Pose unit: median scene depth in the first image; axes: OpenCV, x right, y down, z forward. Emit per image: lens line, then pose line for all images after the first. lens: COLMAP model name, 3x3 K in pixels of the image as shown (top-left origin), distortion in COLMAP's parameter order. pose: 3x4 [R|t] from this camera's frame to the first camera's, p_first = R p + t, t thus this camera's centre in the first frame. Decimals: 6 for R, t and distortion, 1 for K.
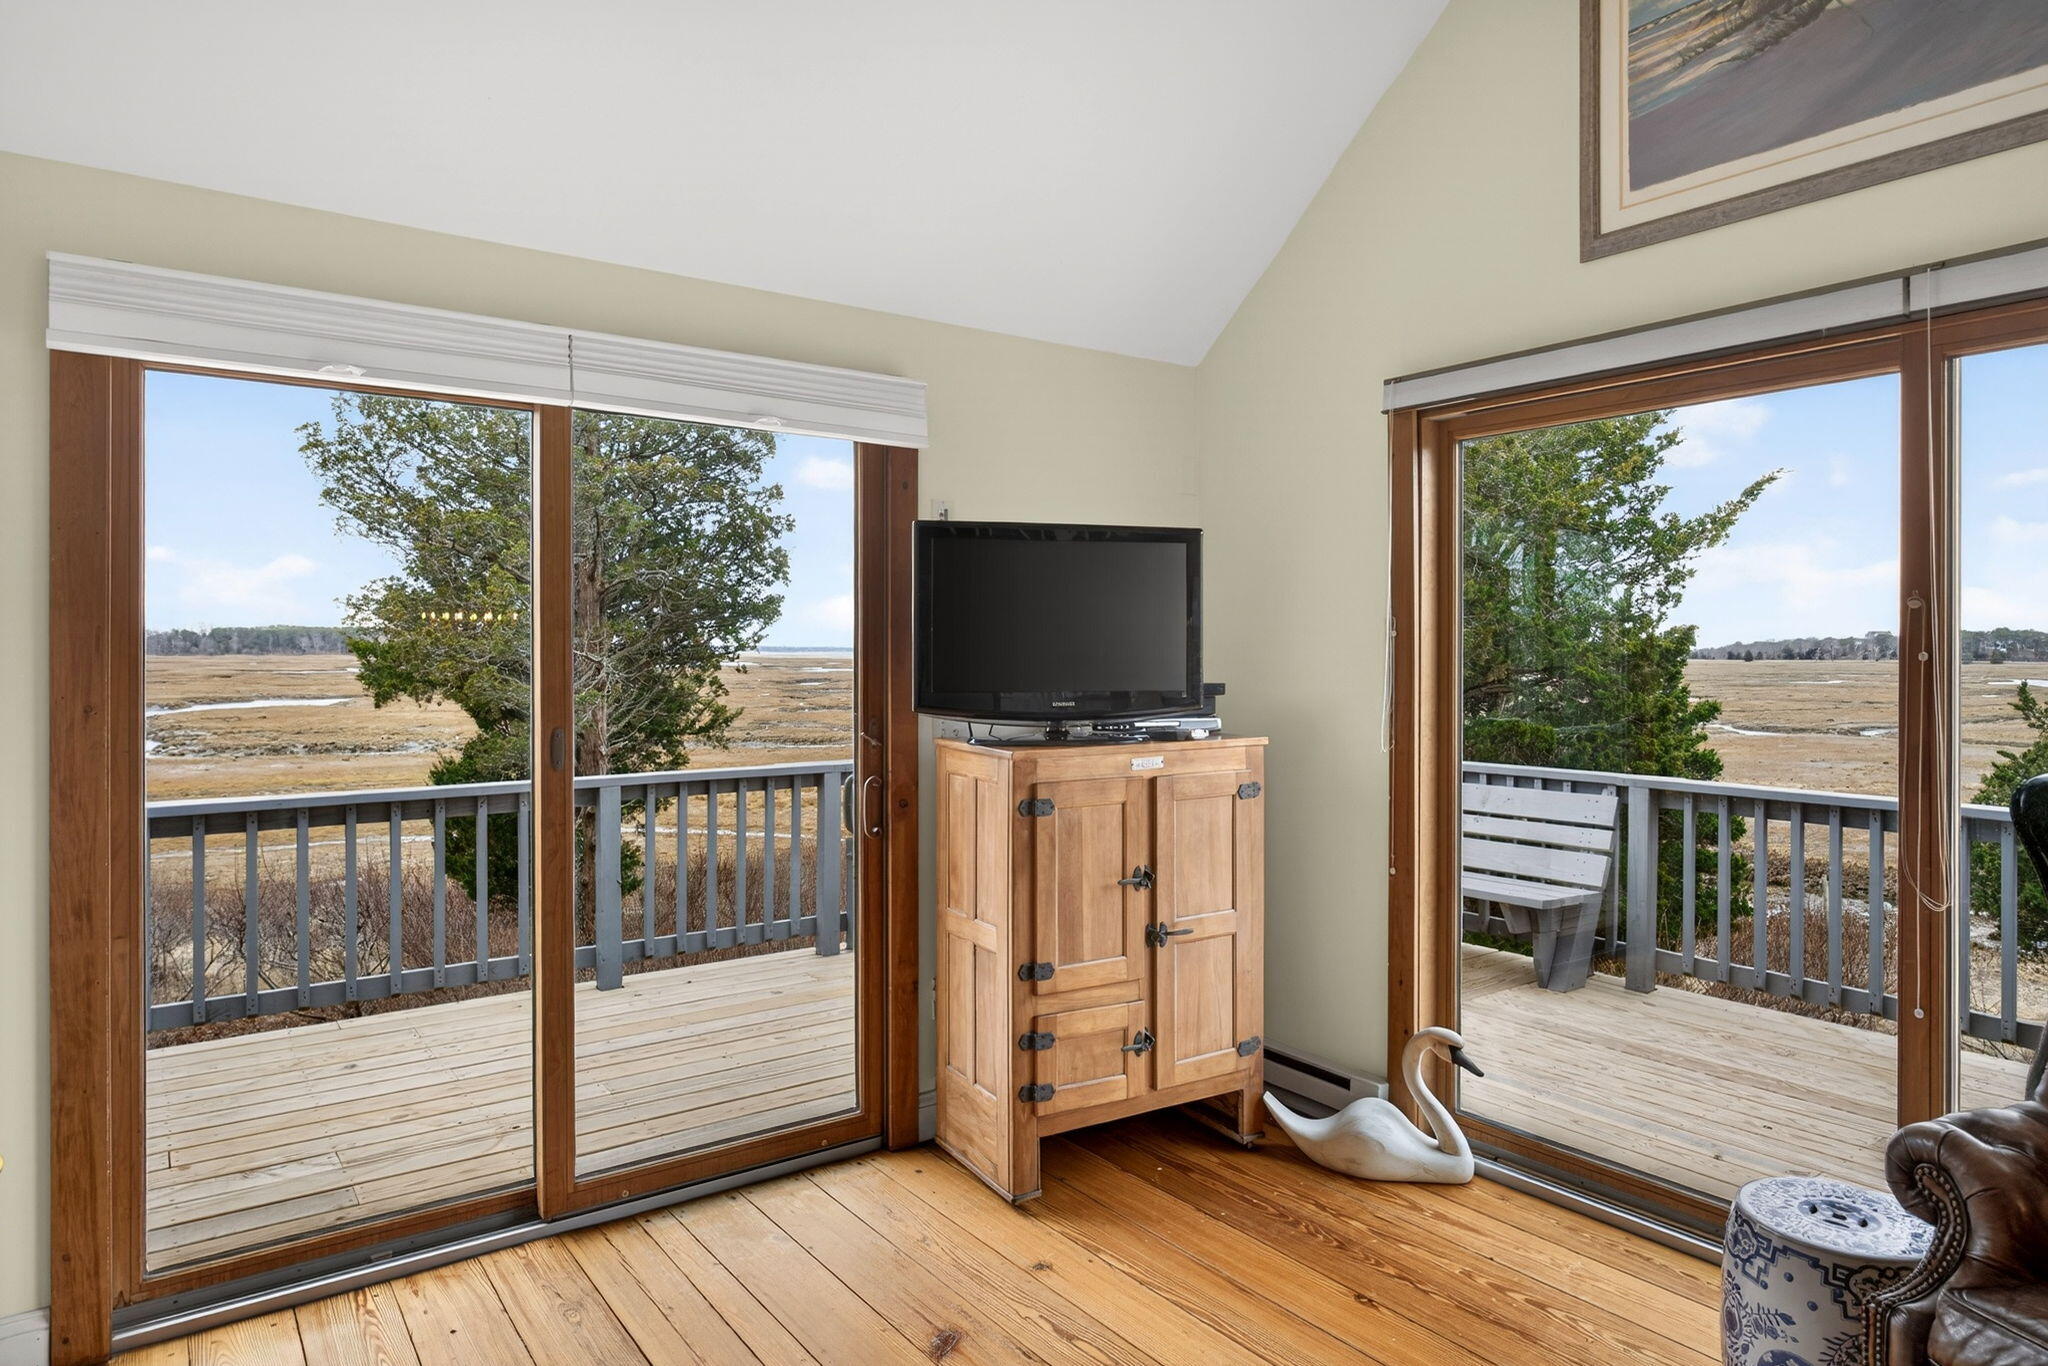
lens RADIAL K [[1227.5, 0, 1015.5], [0, 1227.5, 658.3], [0, 0, 1]] dist [-0.003081, -0.000315]
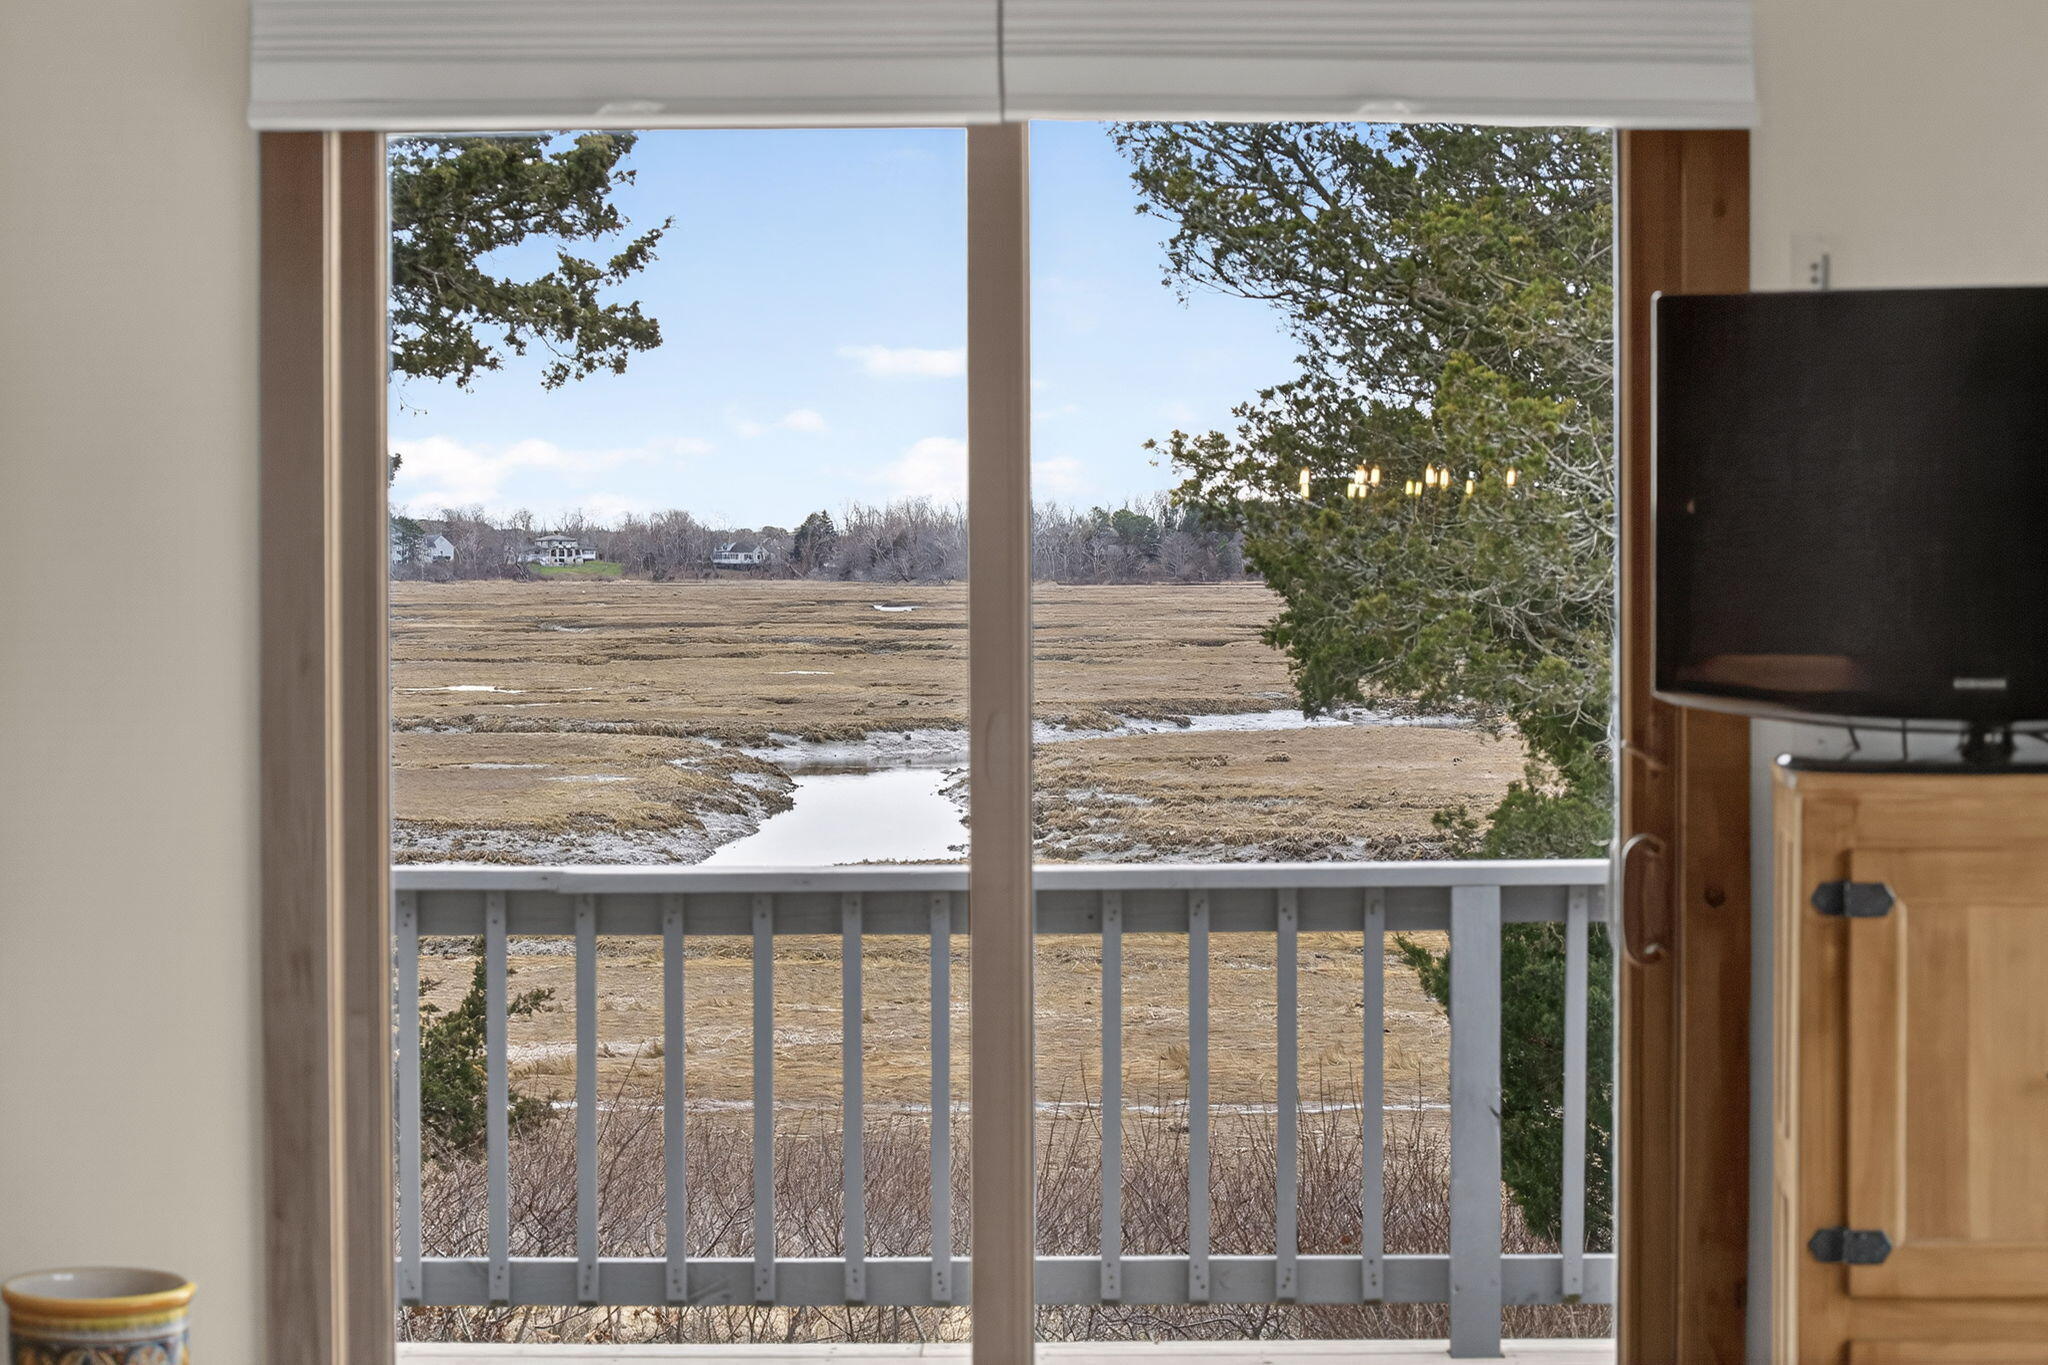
lens RADIAL K [[4227.4, 0, 1024.0], [0, 4227.4, 682.5], [0, 0, 1]] dist [-0.055022, -0.005273]
pose [[0.811643, 0.012808, -0.584013, 0.639705], [-0.000304, 0.999769, 0.021503, 0.003349], [0.584154, -0.017275, 0.811459, -0.452259]]
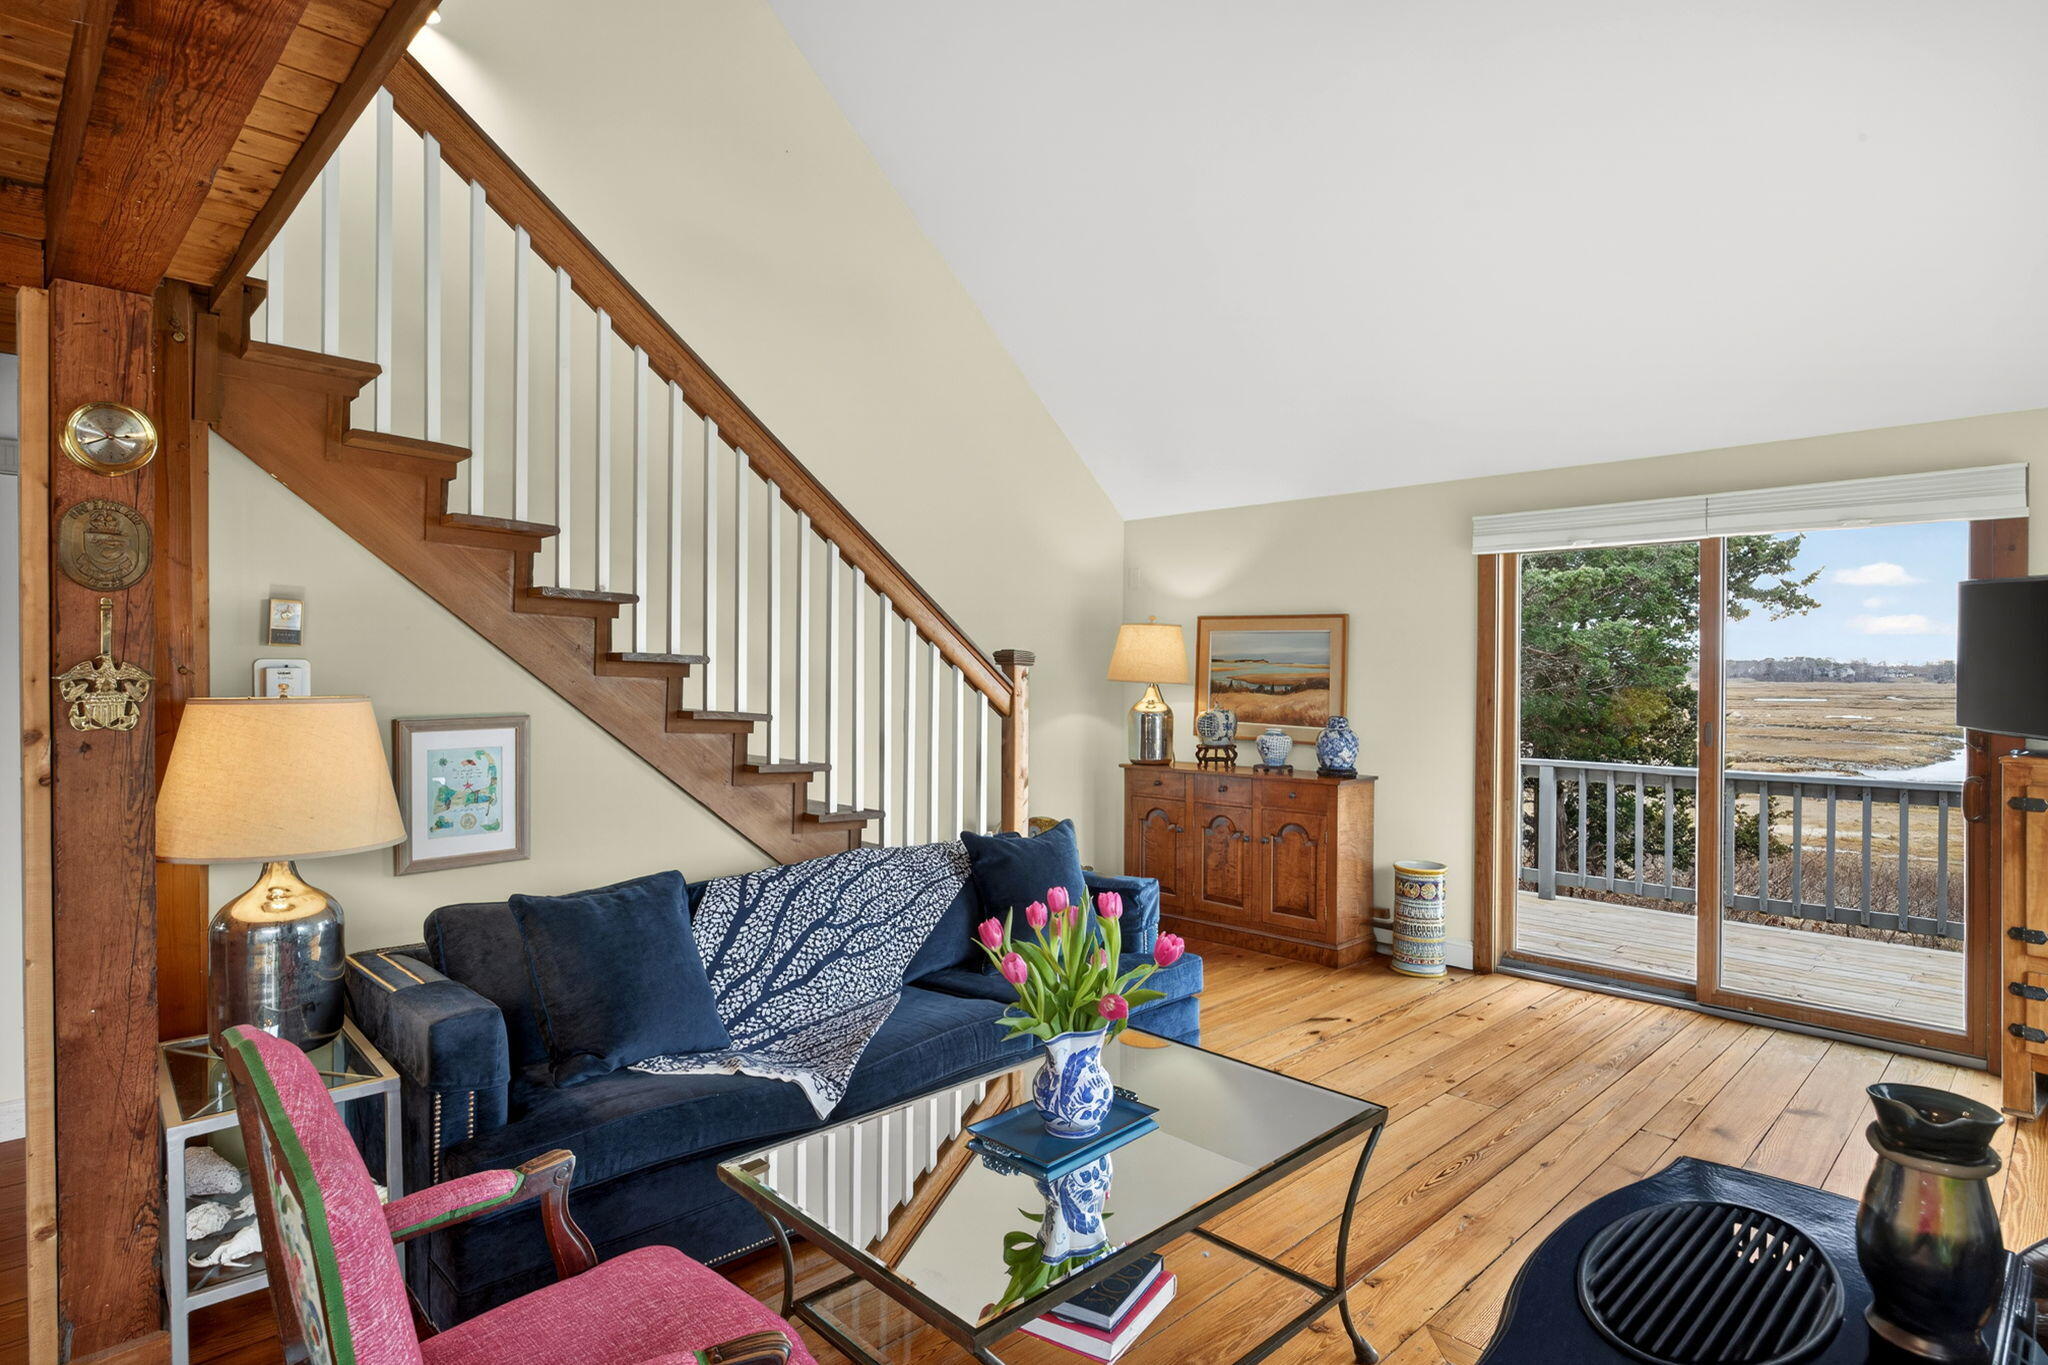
lens RADIAL K [[1084.2, 0, 1024.0], [0, 1084.2, 682.5], [0, 0, 1]] dist [0.000434, 0.000440]
pose [[0.156993, 0.008974, -0.987559, 0.863962], [-0.013080, 0.999890, 0.007006, 0.002248], [0.987513, 0.011818, 0.157093, -0.172563]]
